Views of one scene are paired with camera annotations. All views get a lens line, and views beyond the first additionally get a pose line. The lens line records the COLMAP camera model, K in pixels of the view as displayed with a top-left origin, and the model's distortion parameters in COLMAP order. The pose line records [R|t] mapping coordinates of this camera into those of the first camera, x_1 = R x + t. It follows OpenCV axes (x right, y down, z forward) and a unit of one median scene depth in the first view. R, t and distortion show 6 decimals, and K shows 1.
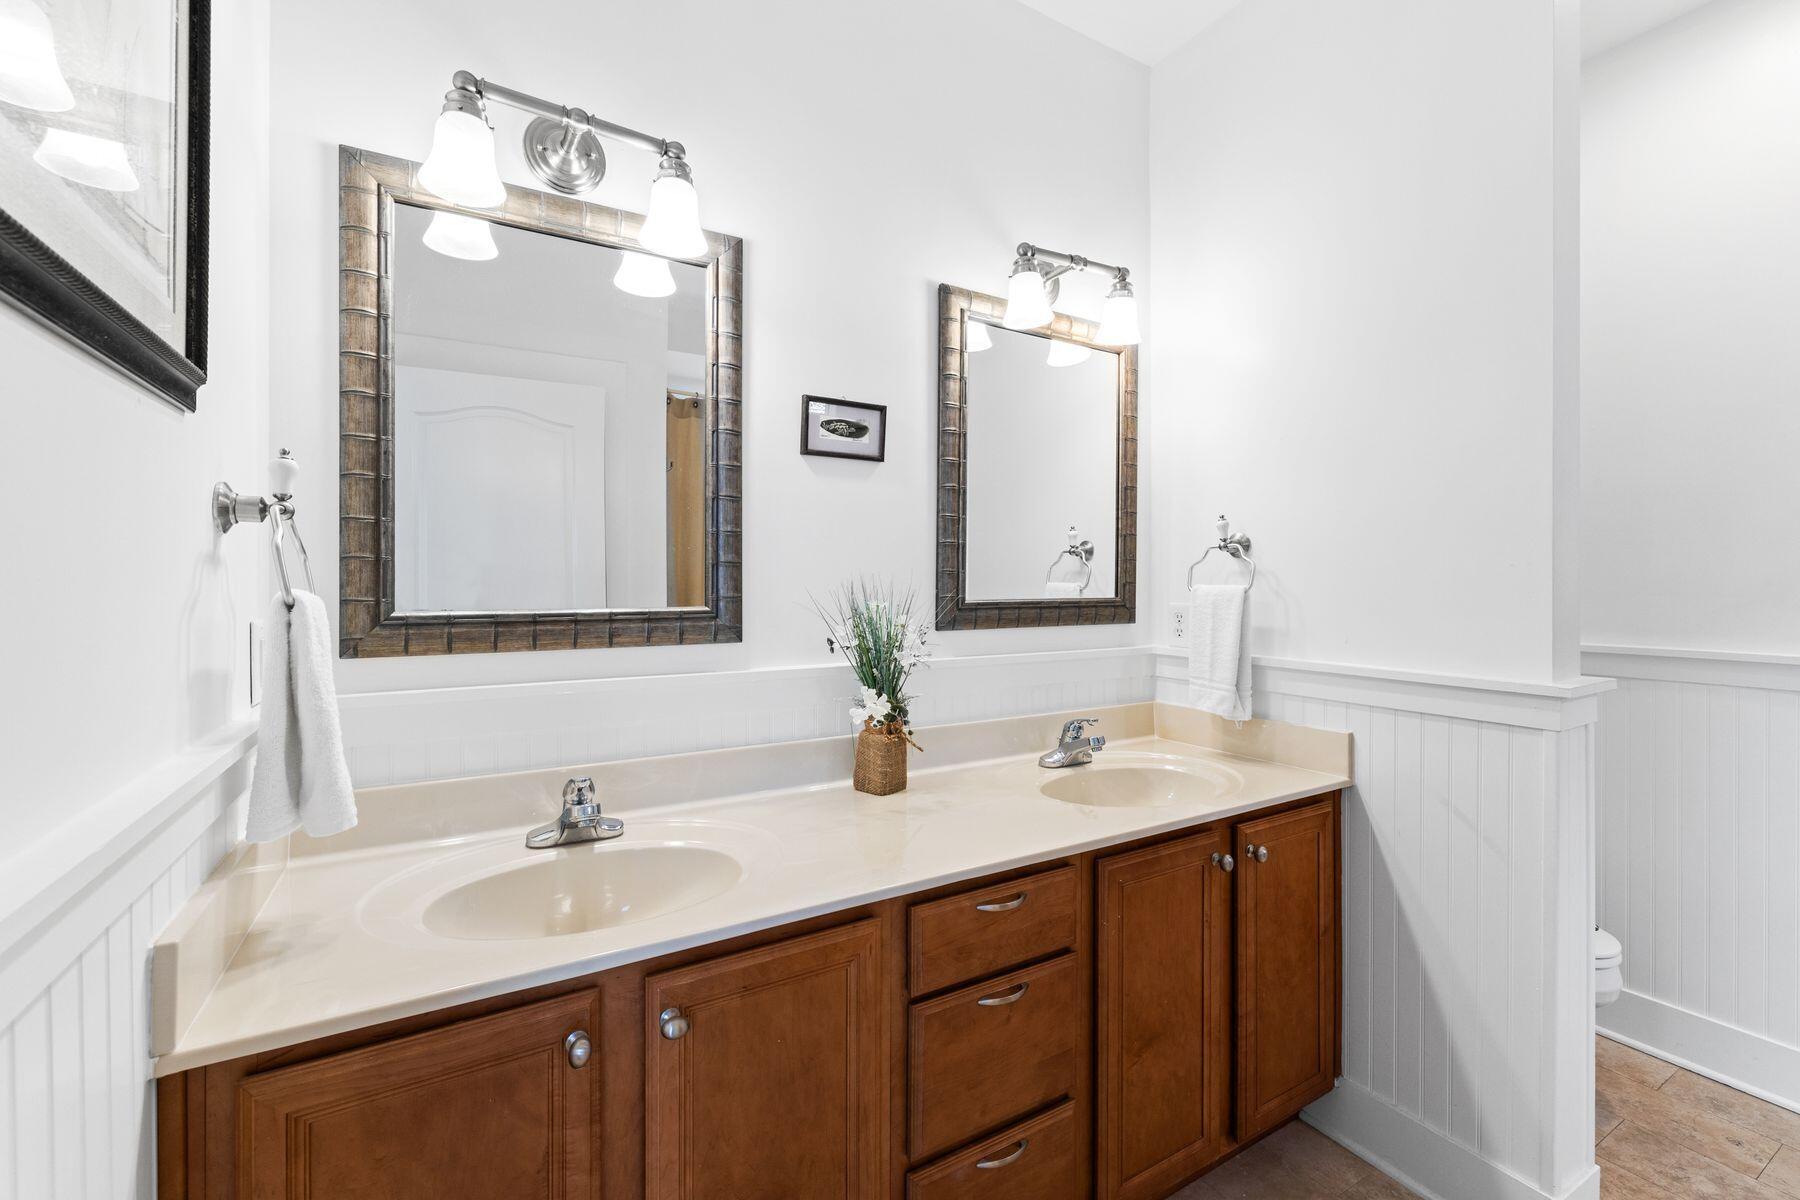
lens RADIAL K [[742.2, 0, 901.9], [0, 742.2, 561.6], [0, 0, 1]] dist [0.000029, 0.000146]
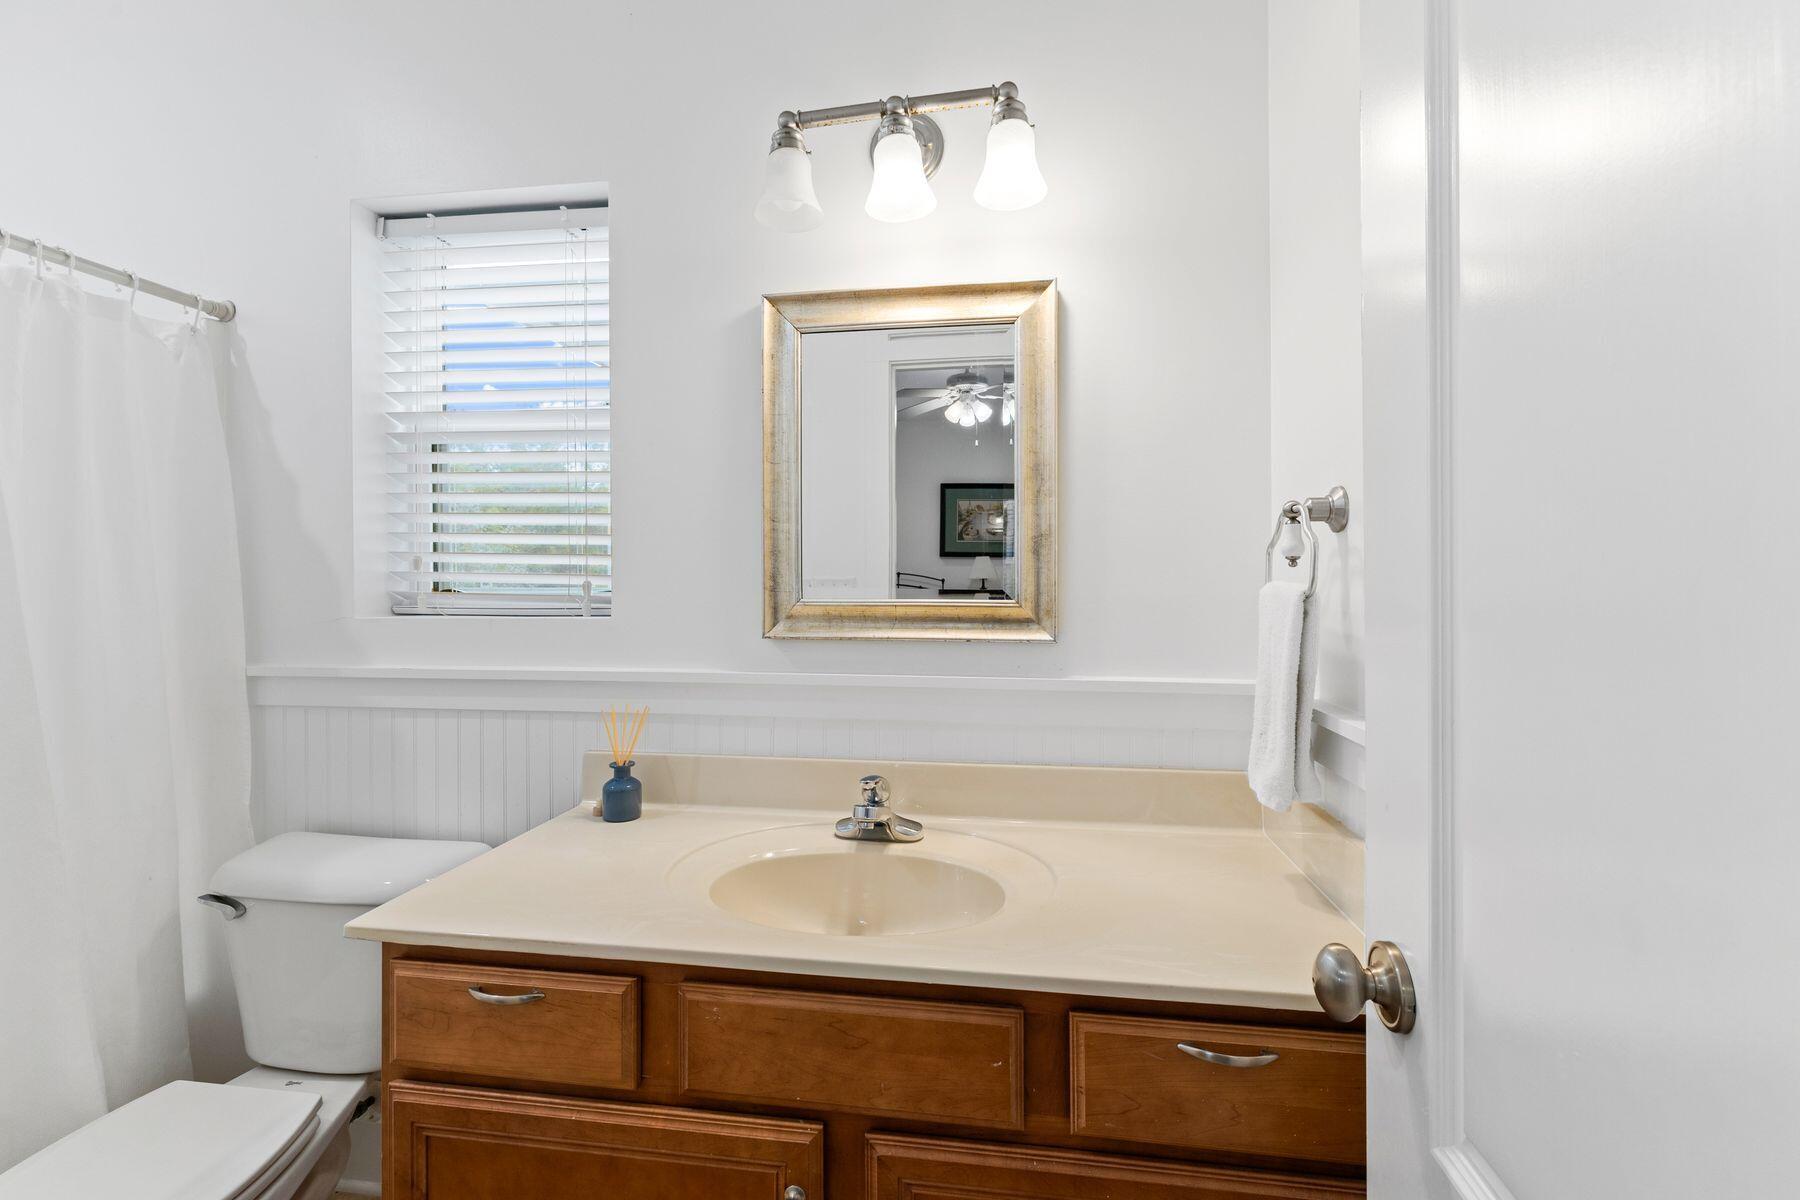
lens RADIAL K [[837.1, 0, 901.4], [0, 837.1, 542.8], [0, 0, 1]] dist [0.001280, 0.000208]
pose [[0.774812, -0.023172, -0.631767, 0.300950], [0.018278, 0.999731, -0.014252, 0.006375], [0.631928, -0.000505, 0.775027, 0.178438]]
